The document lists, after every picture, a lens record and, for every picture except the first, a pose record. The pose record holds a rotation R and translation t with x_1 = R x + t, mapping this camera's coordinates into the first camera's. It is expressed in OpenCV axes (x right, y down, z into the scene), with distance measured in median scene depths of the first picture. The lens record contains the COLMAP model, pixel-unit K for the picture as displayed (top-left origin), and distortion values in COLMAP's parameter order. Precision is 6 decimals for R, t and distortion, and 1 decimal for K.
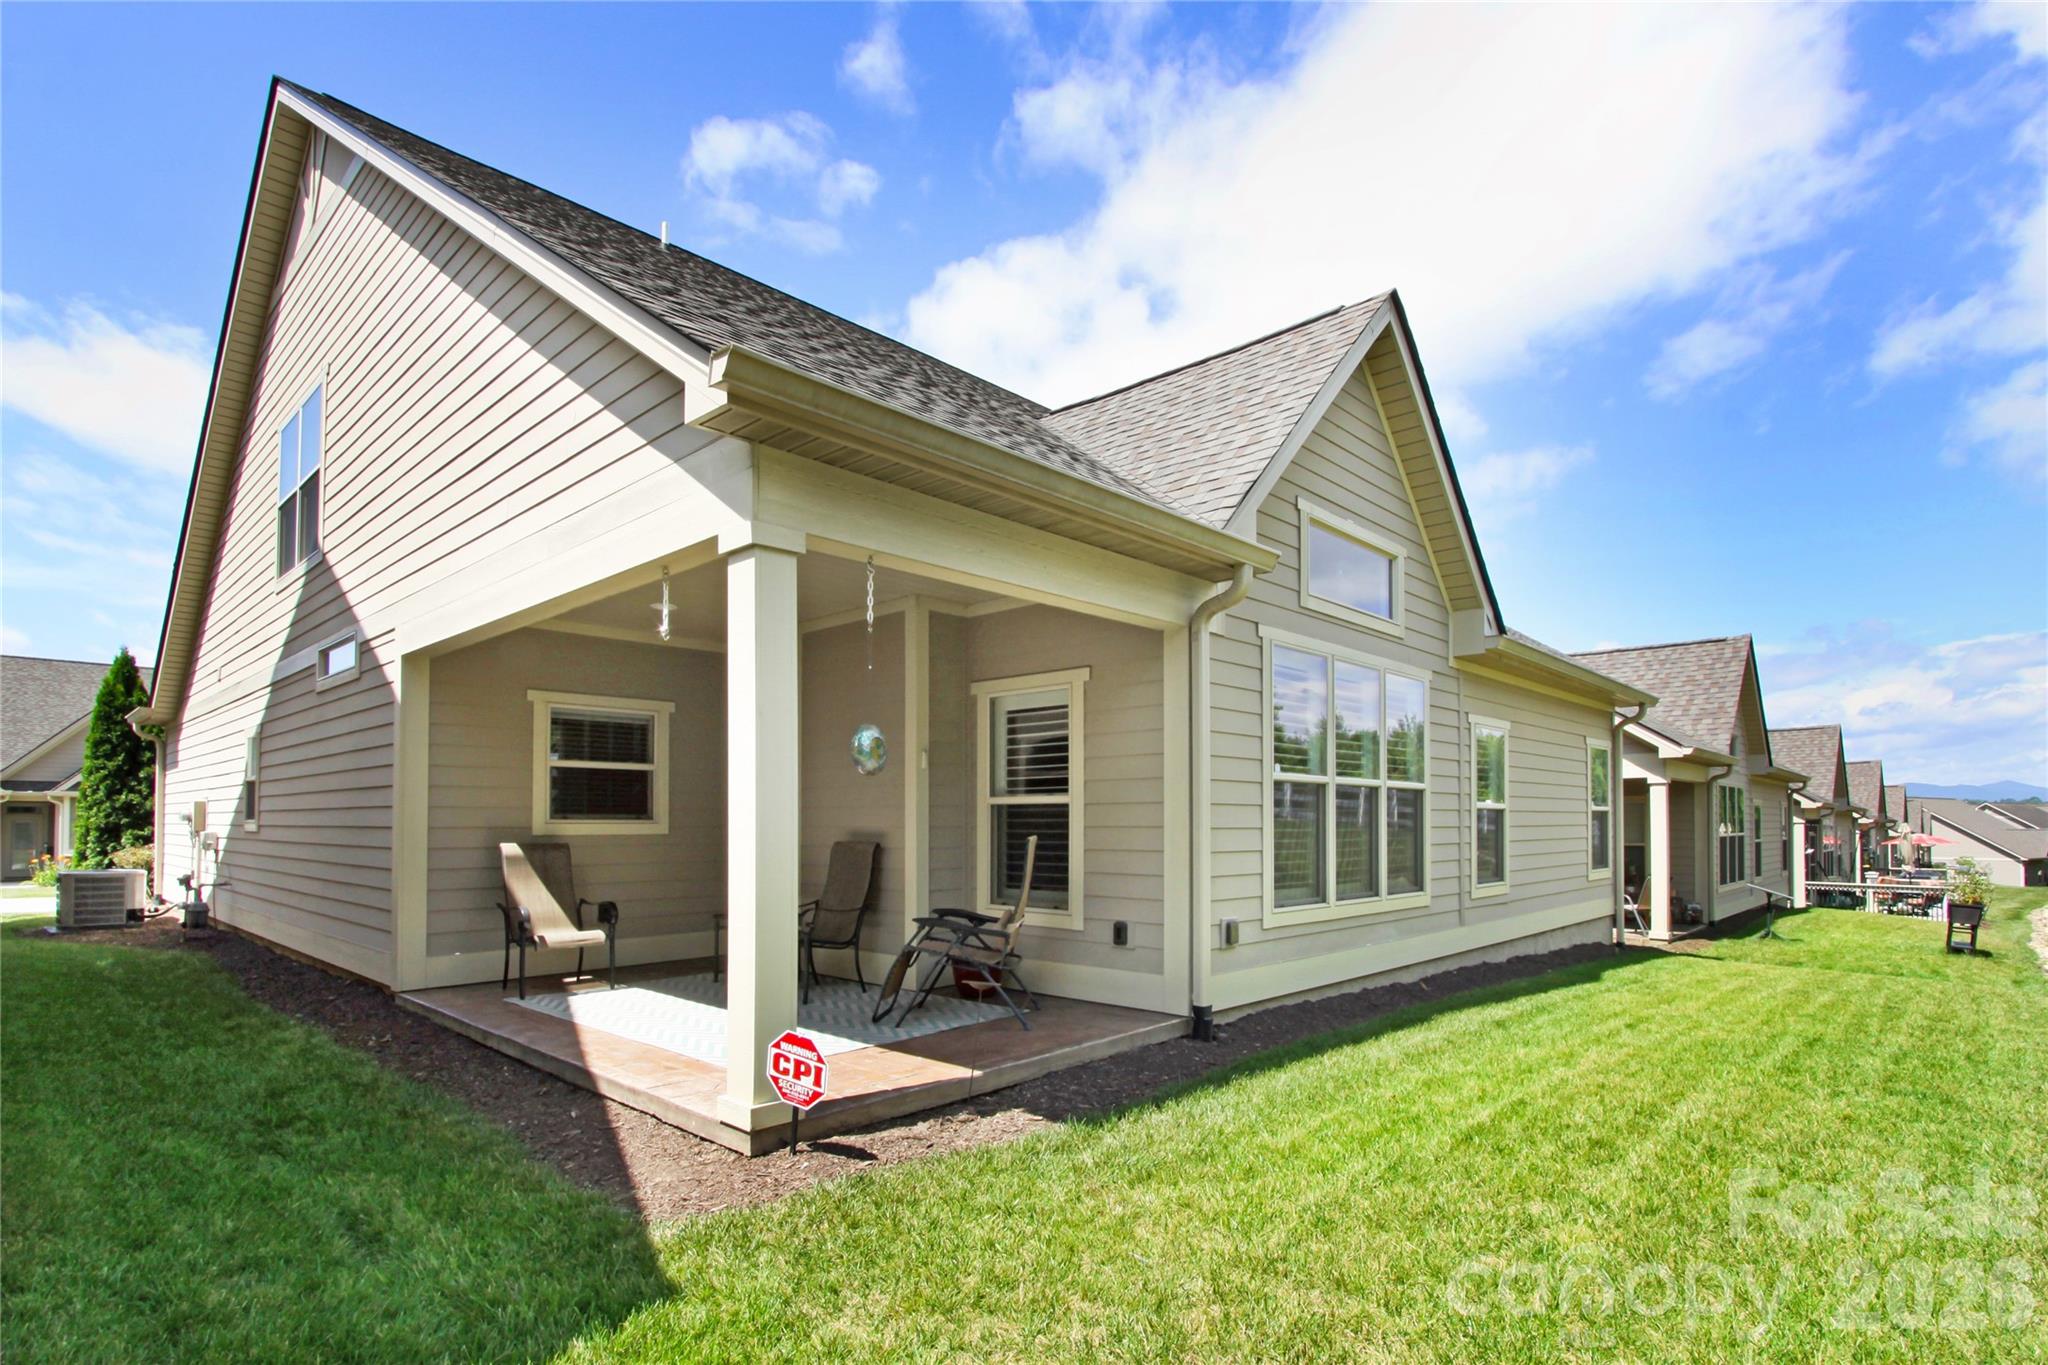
lens RADIAL K [[956.5, 0, 1031.2], [0, 956.5, 677.6], [0, 0, 1]] dist [-0.026328, -0.000277]
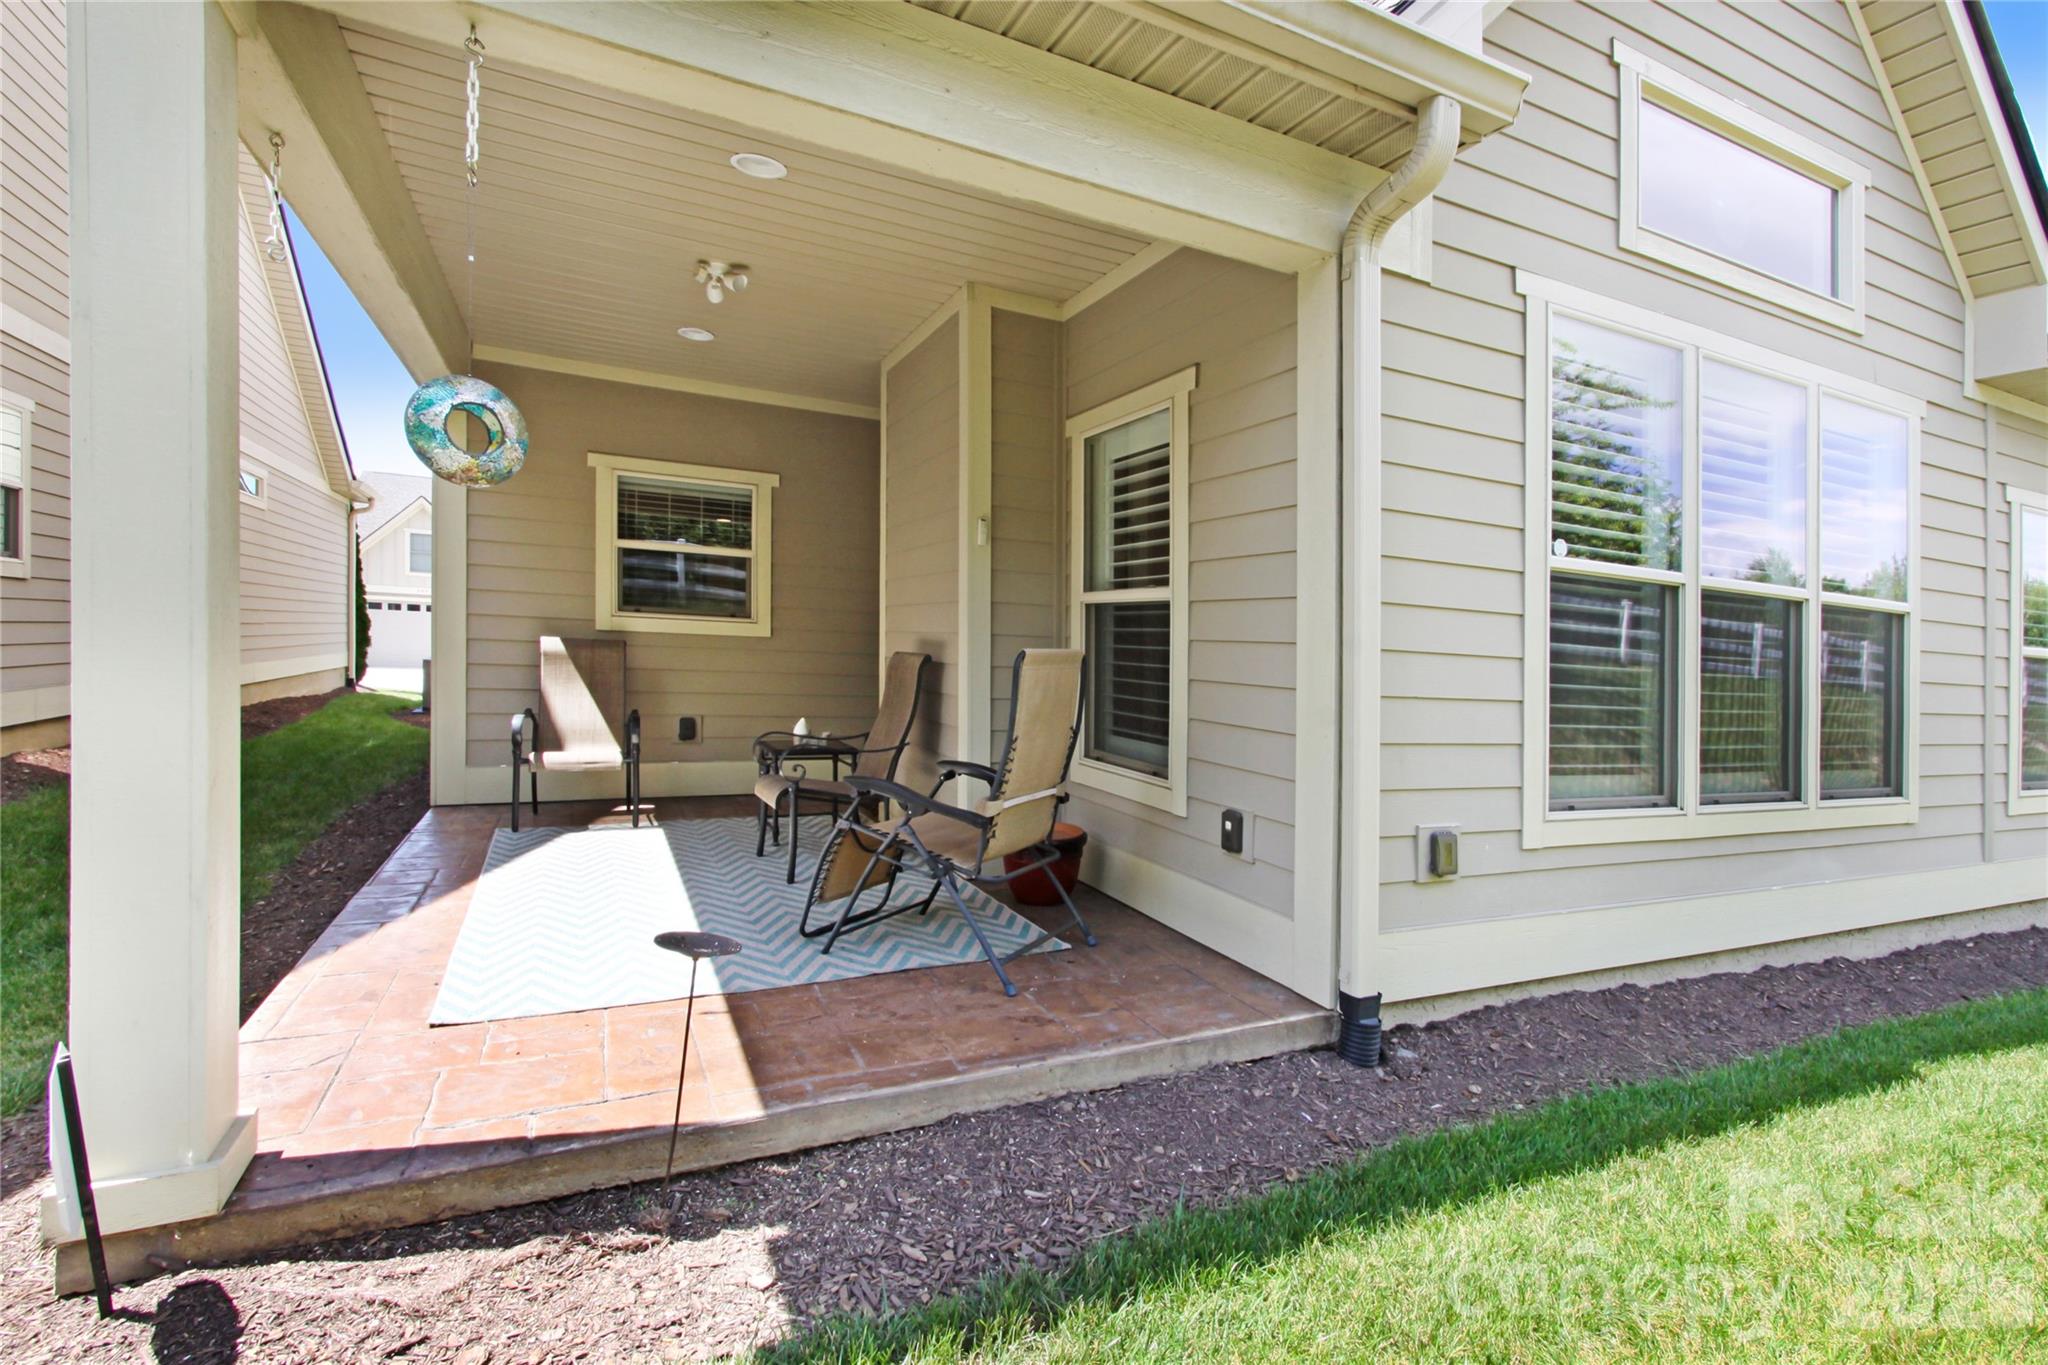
lens RADIAL K [[1036.0, 0, 1025.6], [0, 1036.0, 513.7], [0, 0, 1]] dist [-0.005293, -0.000416]
pose [[0.947694, 0.005991, -0.319124, 0.155764], [0.000097, 0.999818, 0.019057, 0.063547], [0.319180, -0.018091, 0.947521, 0.353123]]
